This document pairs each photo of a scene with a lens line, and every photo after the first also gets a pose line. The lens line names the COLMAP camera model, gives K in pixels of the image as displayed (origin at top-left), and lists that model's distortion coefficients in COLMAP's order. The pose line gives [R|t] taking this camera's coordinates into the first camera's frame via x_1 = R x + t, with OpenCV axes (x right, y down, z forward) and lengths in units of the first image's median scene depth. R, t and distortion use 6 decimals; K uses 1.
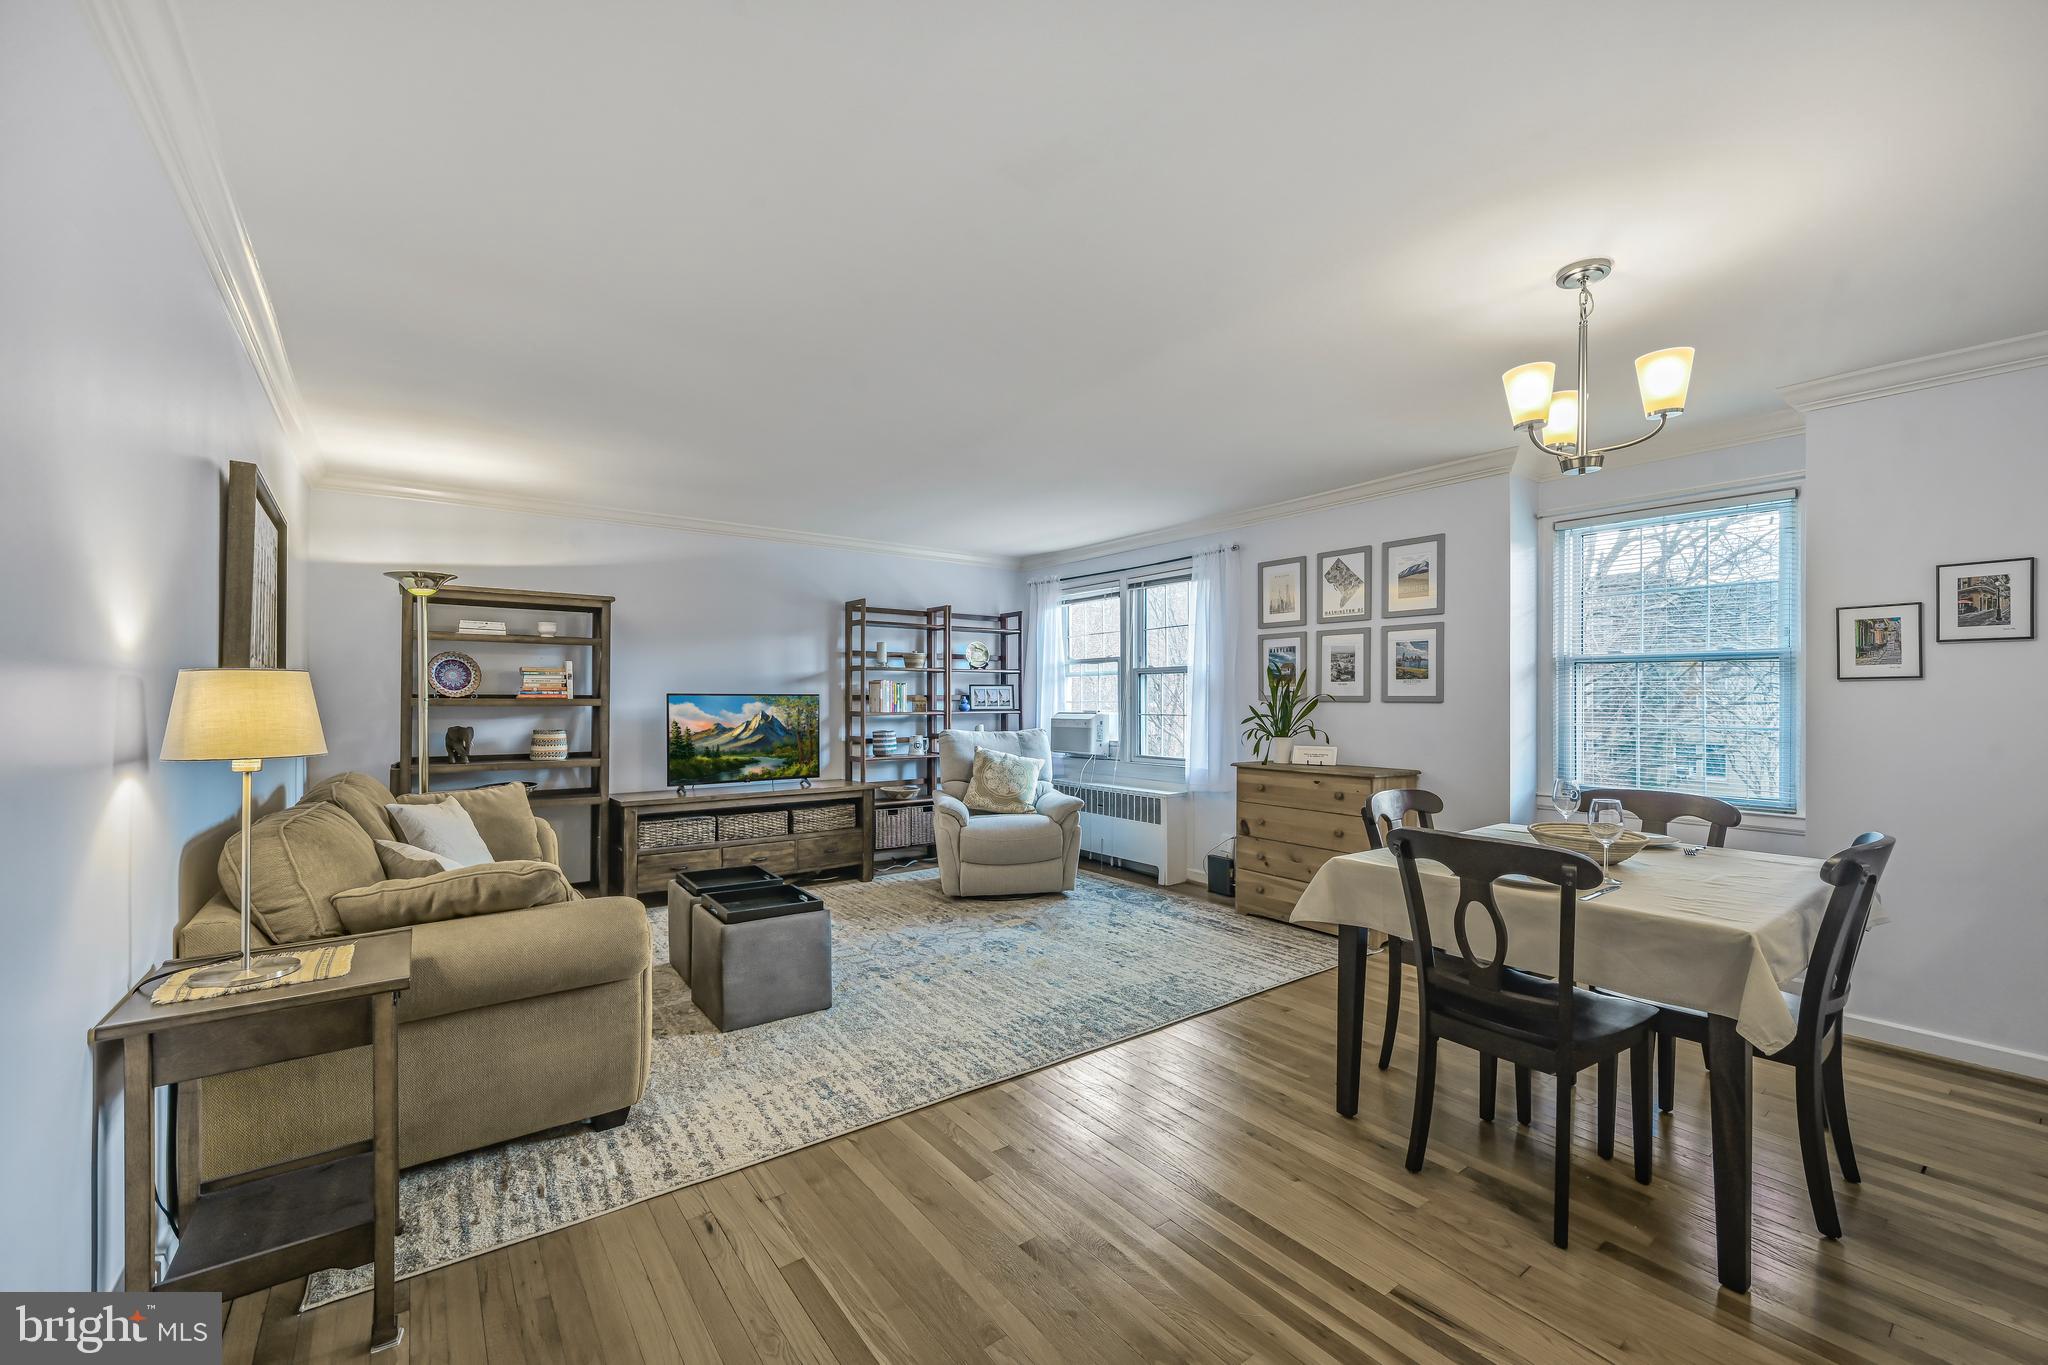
lens RADIAL K [[826.5, 0, 1019.1], [0, 826.5, 695.7], [0, 0, 1]] dist [0.000395, -0.000017]
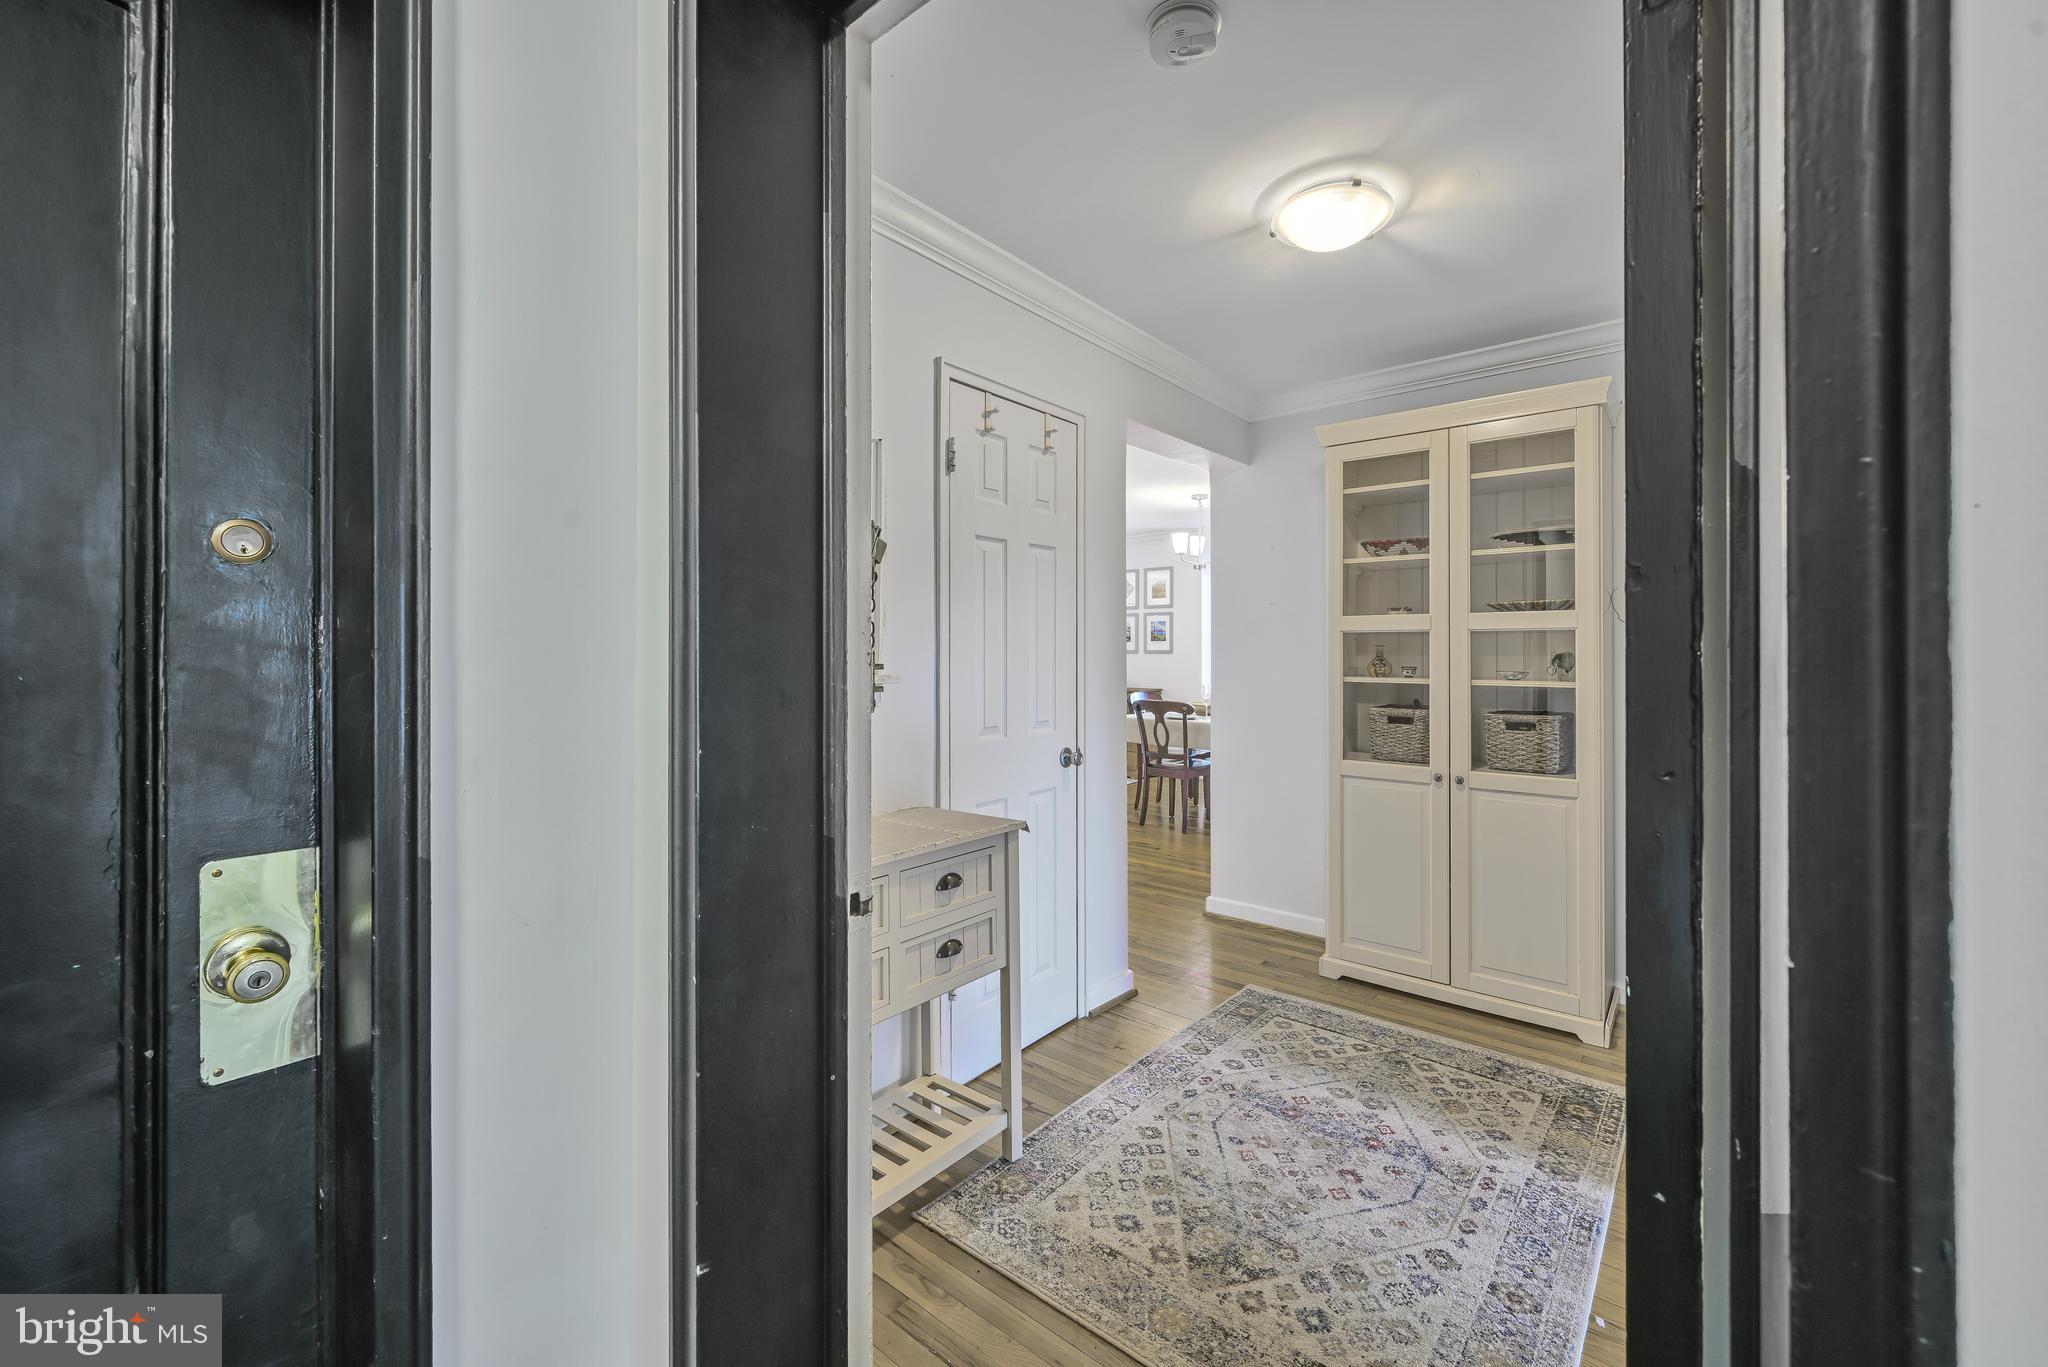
lens RADIAL K [[826.5, 0, 1032.1], [0, 826.5, 647.2], [0, 0, 1]] dist [0.000395, -0.000017]
pose [[0.971264, -0.001735, 0.238000, -0.258269], [0.001282, 0.999997, 0.002059, -0.010316], [-0.238003, -0.001695, 0.971263, -0.773840]]
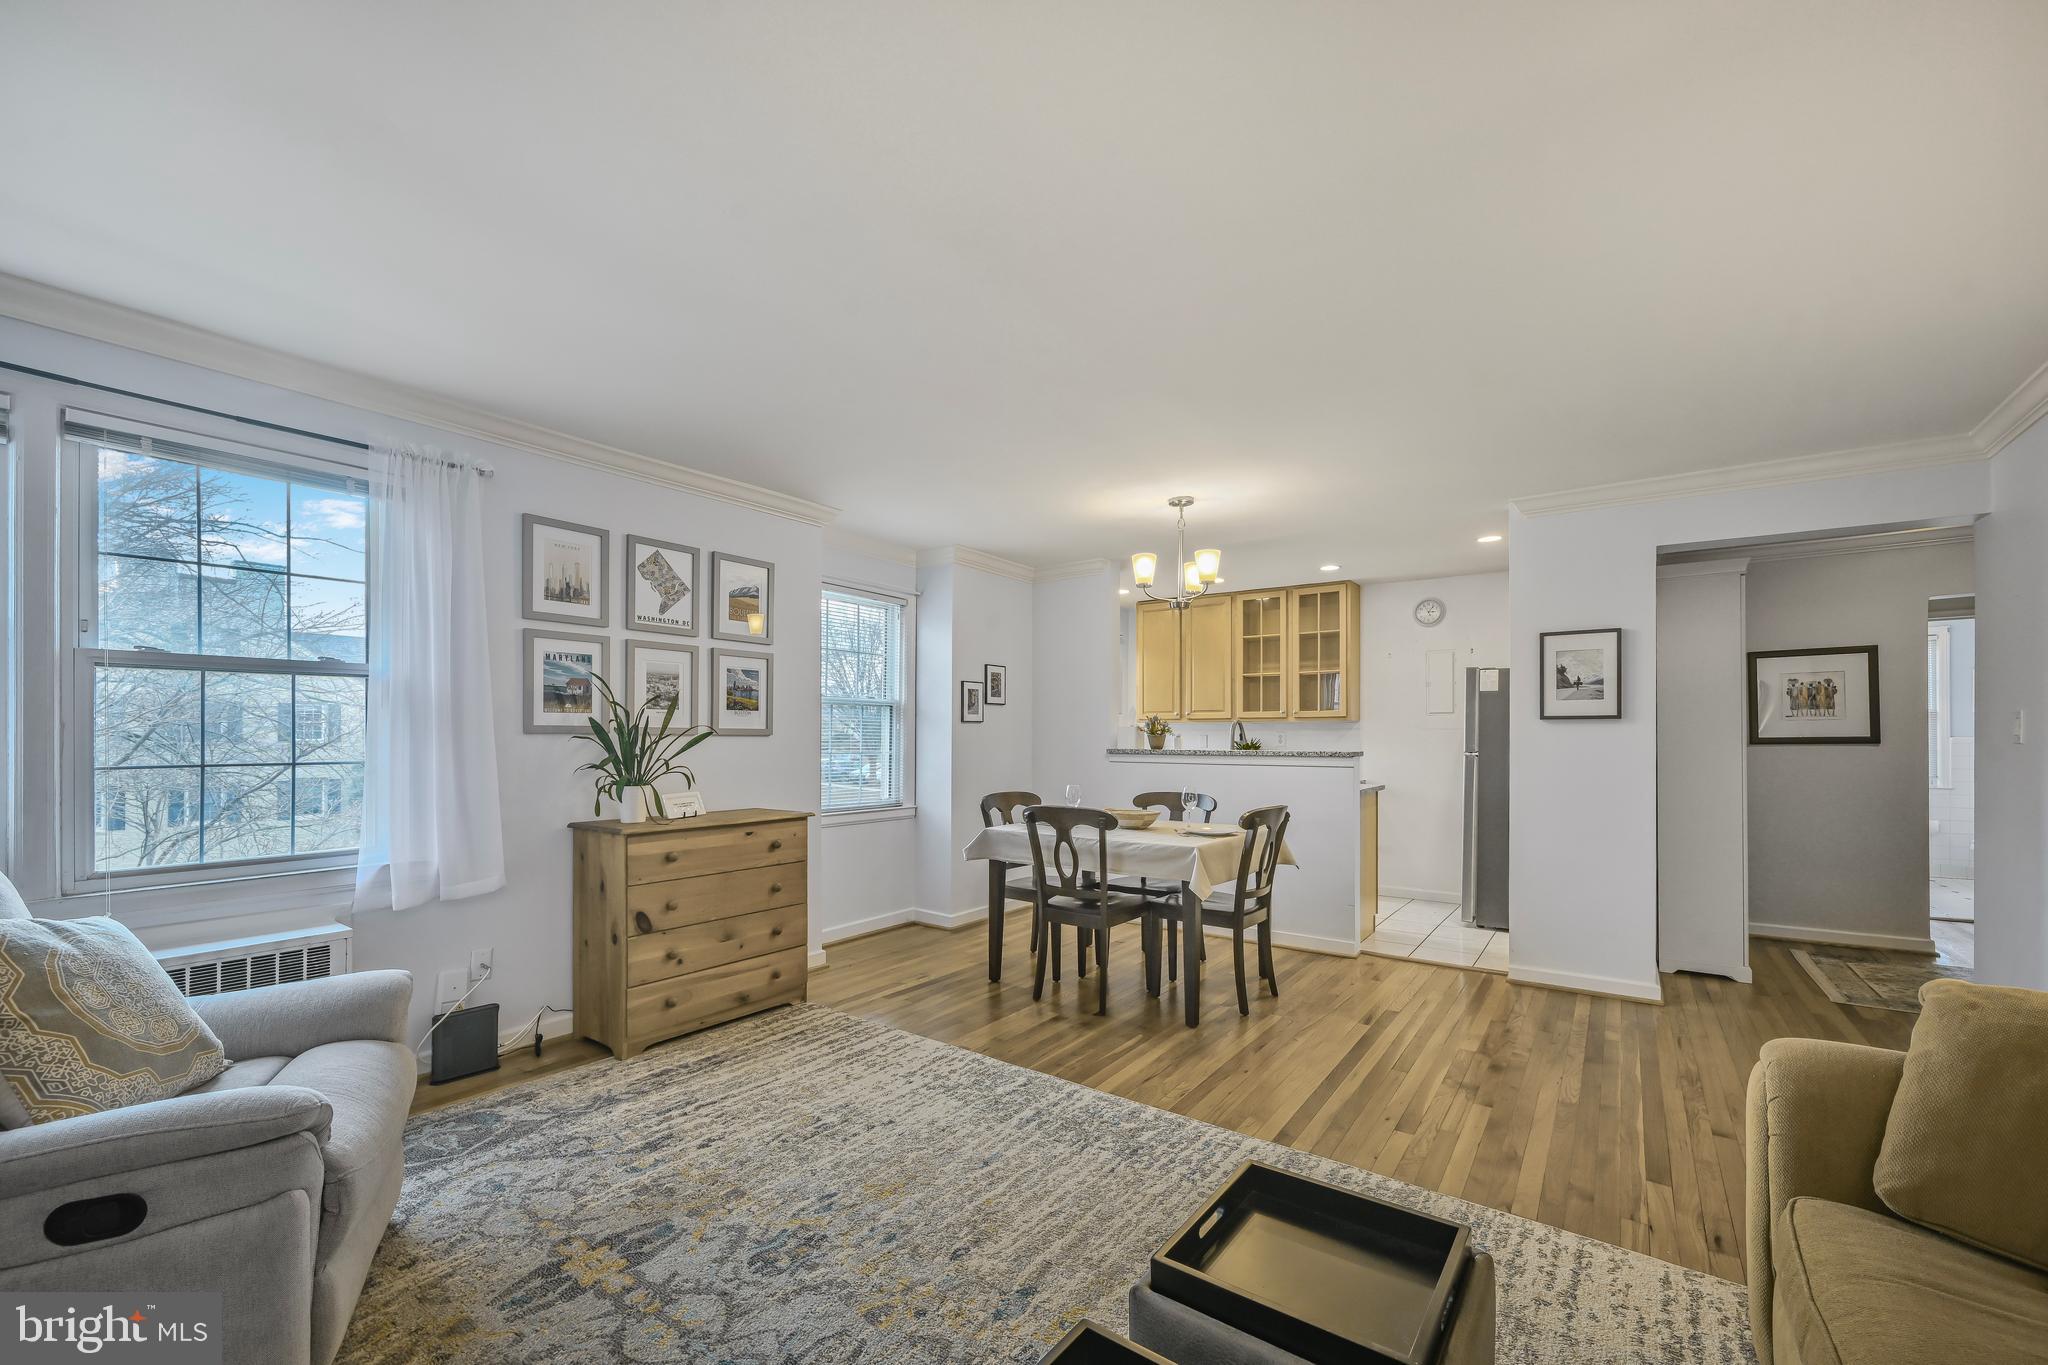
lens RADIAL K [[826.5, 0, 1035.4], [0, 826.5, 735.8], [0, 0, 1]] dist [0.000395, -0.000017]
pose [[-0.308976, -0.001739, 0.951068, -0.494591], [-0.006407, 0.999979, -0.000253, 0.006080], [-0.951048, -0.006172, -0.308981, 0.965396]]
